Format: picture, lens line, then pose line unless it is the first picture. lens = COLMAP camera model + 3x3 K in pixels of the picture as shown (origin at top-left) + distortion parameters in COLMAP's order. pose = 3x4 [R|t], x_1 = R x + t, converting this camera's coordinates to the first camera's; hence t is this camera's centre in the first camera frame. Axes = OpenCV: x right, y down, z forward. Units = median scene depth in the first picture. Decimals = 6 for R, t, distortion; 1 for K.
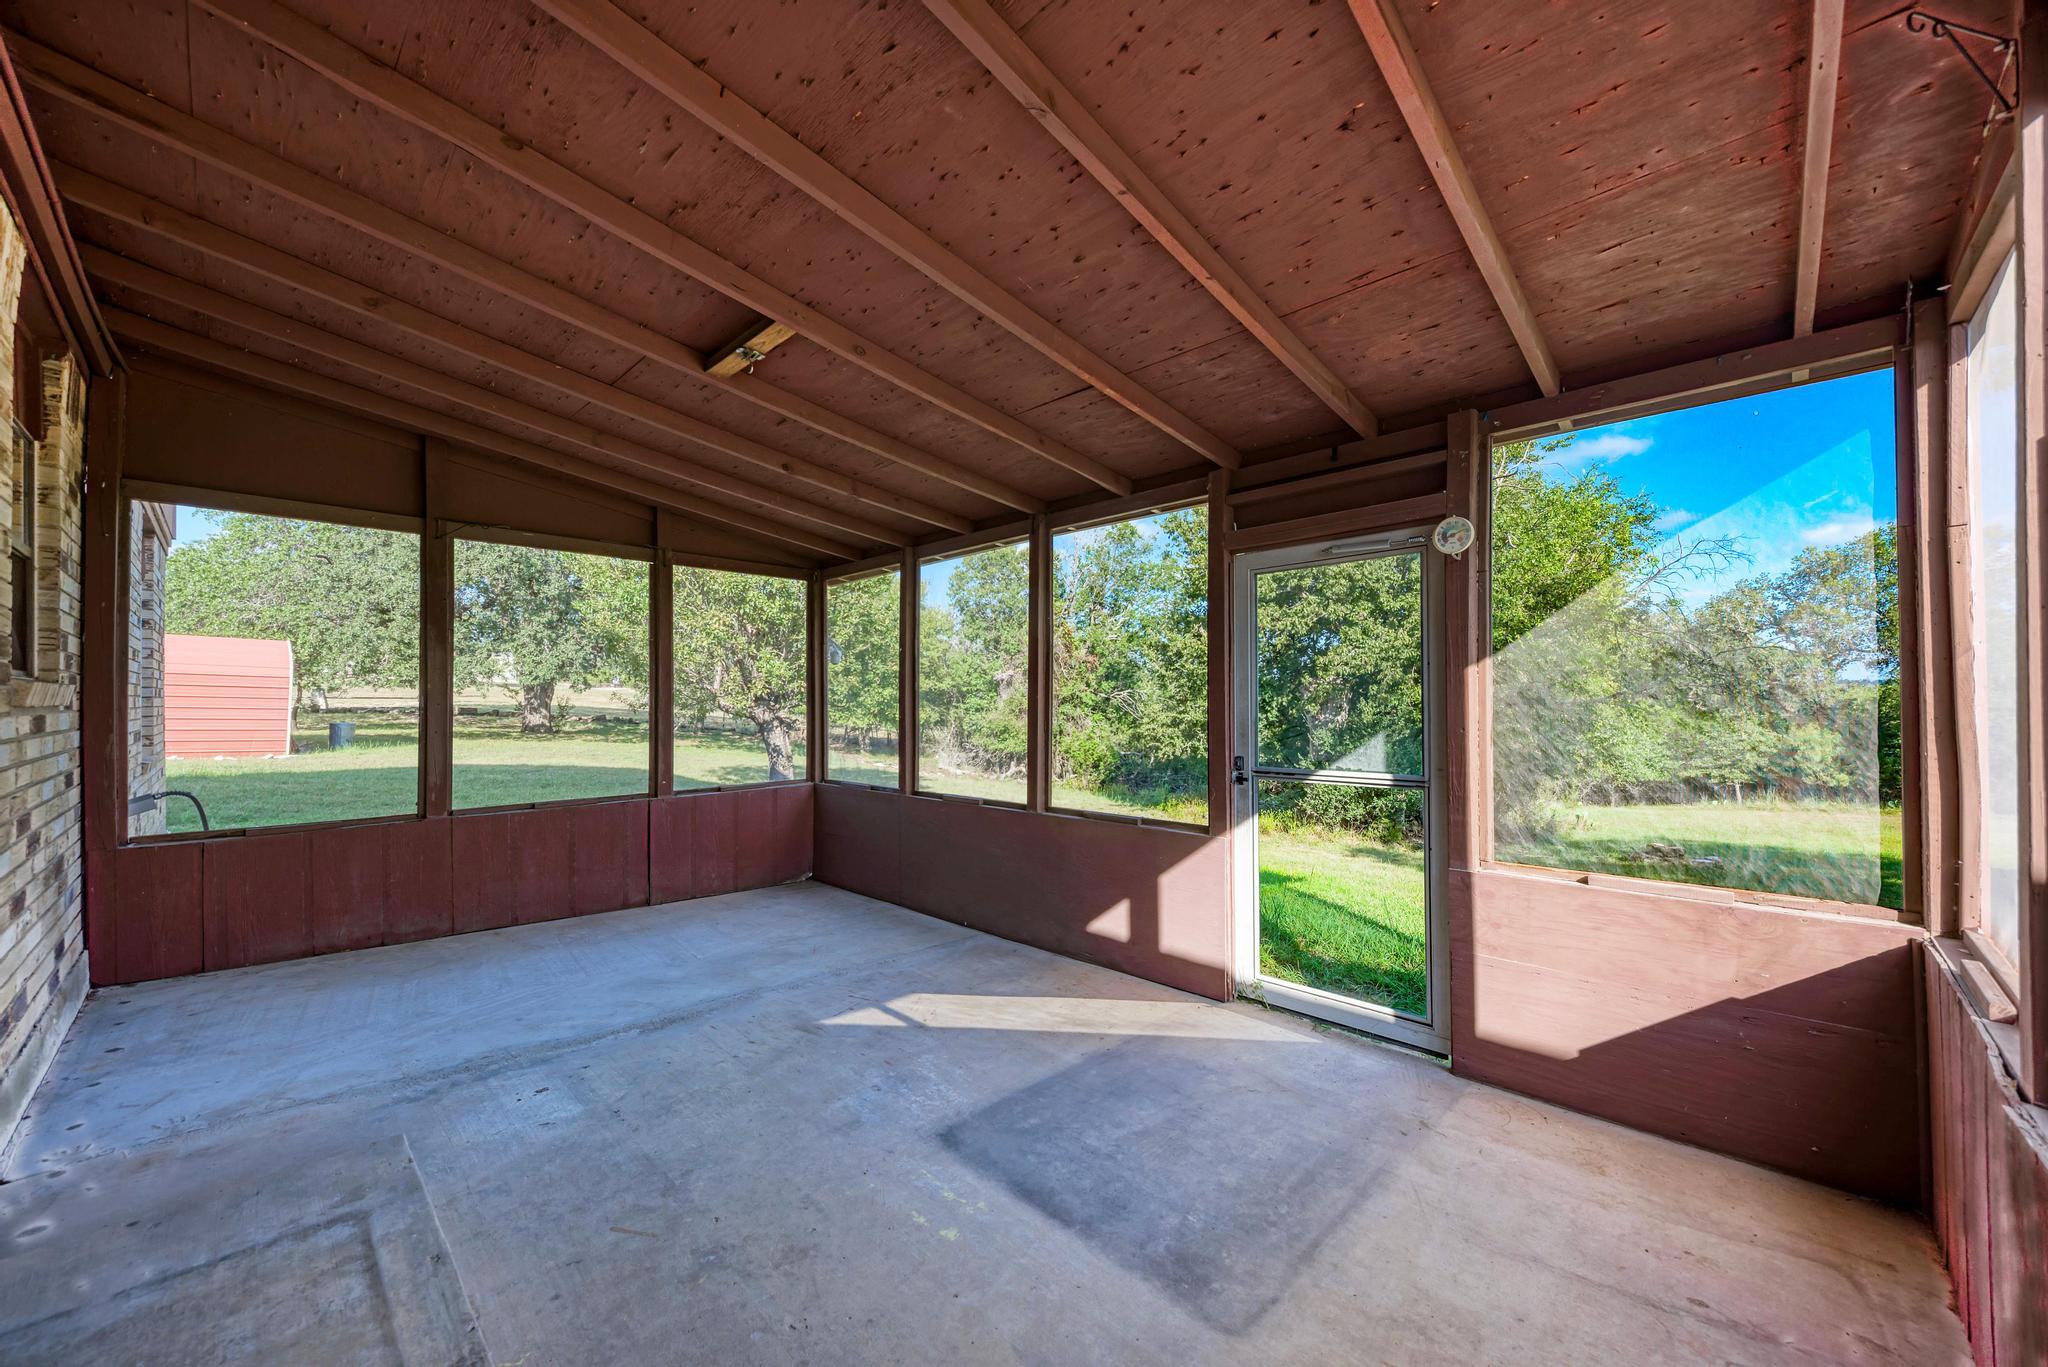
lens RADIAL K [[757.2, 0, 1026.6], [0, 757.2, 676.0], [0, 0, 1]] dist [-0.001580, -0.001124]
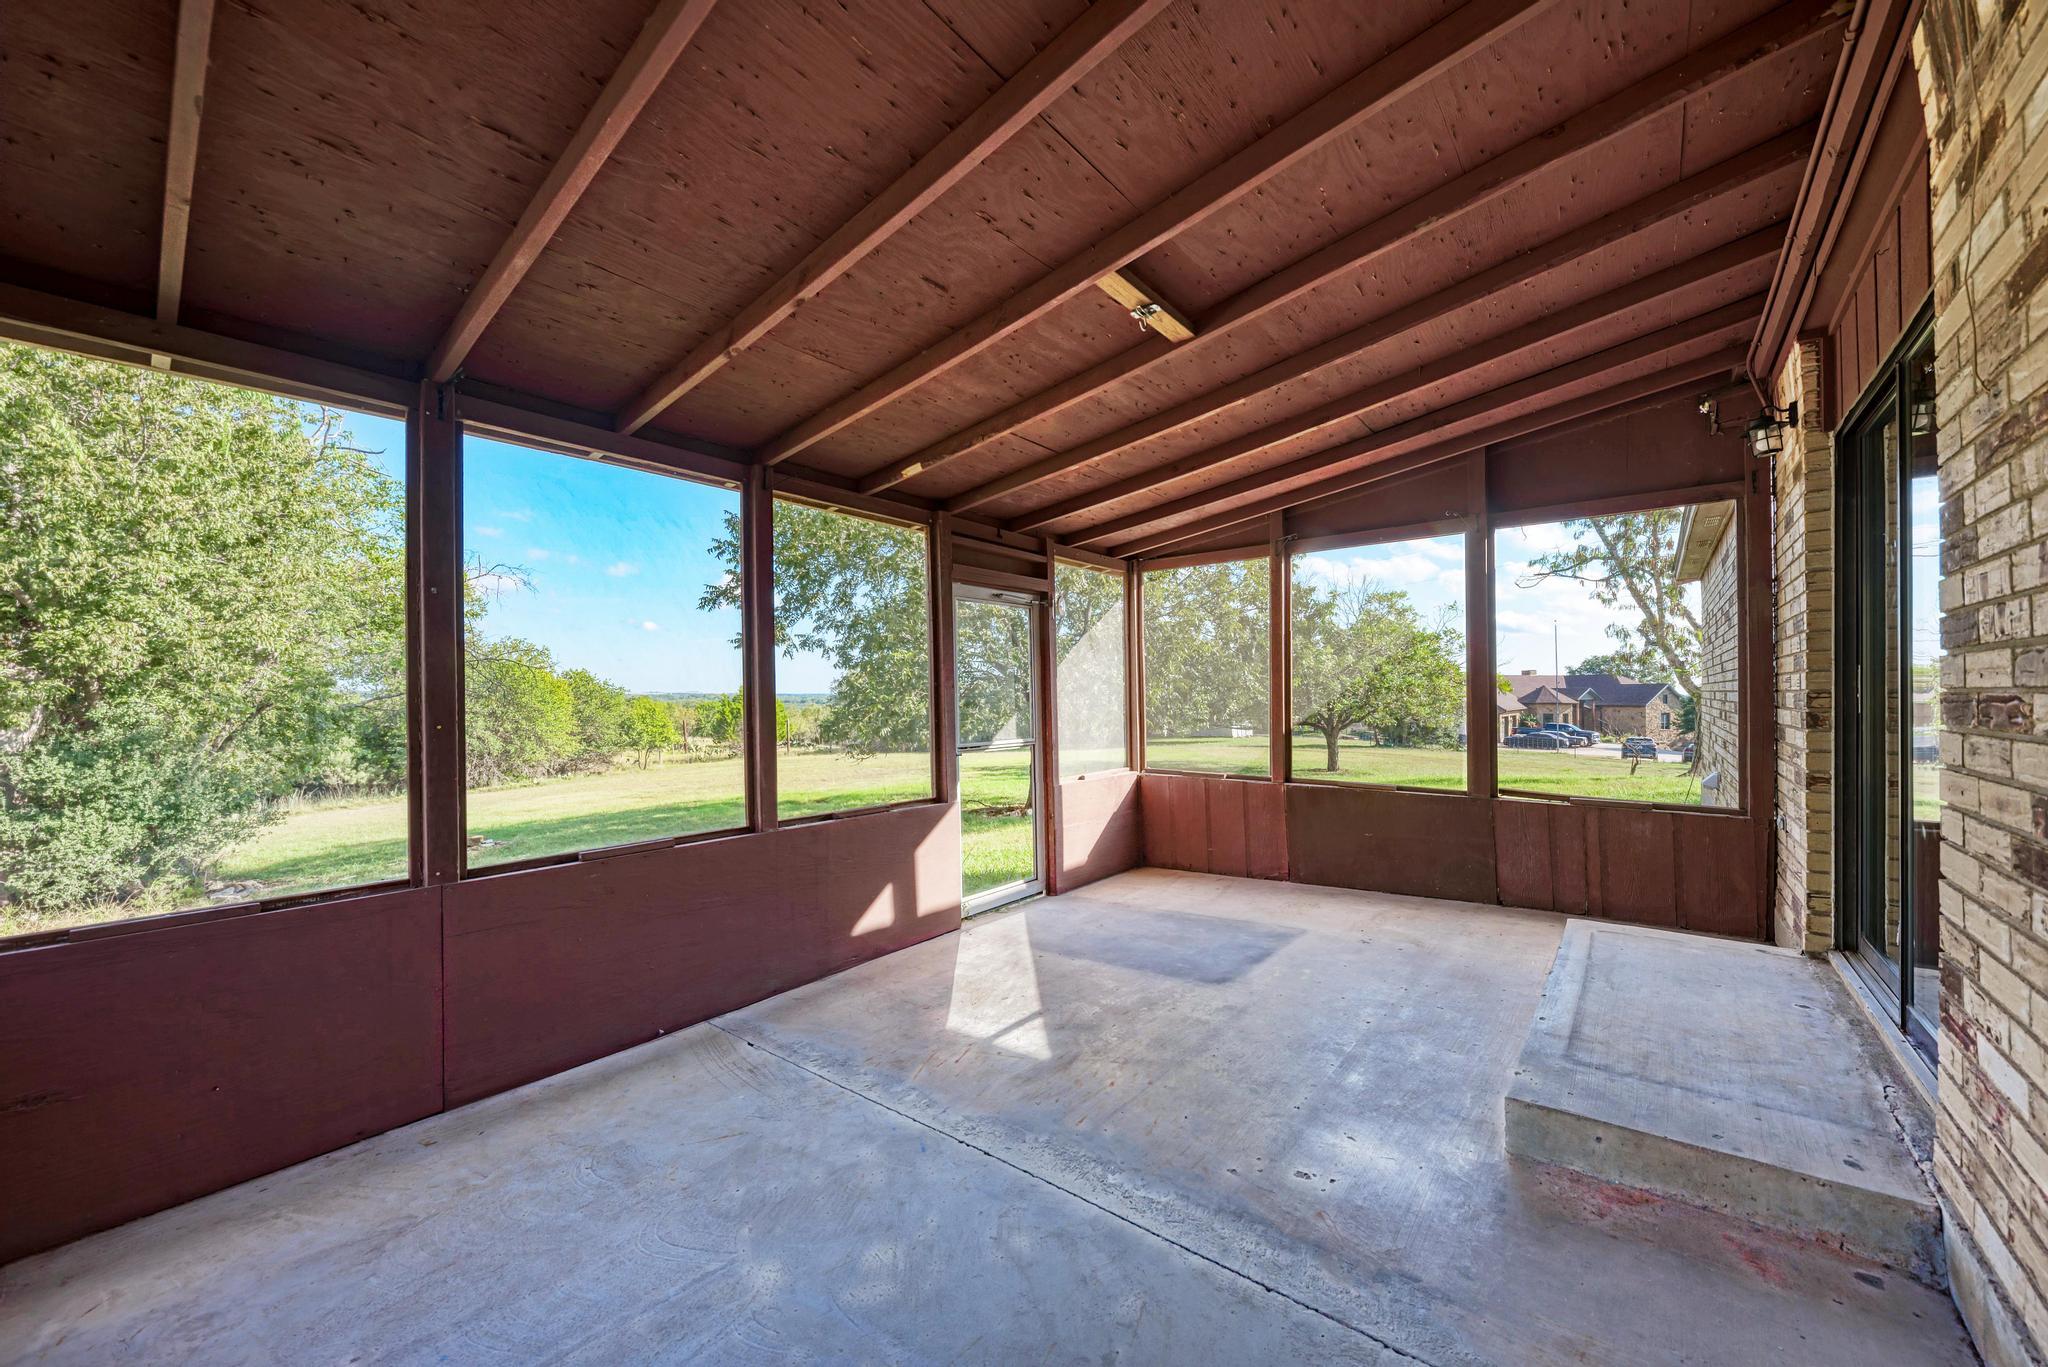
lens RADIAL K [[757.2, 0, 1024.2], [0, 757.2, 702.6], [0, 0, 1]] dist [-0.001580, -0.001124]
pose [[-0.086430, -0.001057, 0.996257, -1.337921], [-0.023383, 0.999726, -0.000968, 0.060014], [-0.995984, -0.023379, -0.086431, 1.309889]]
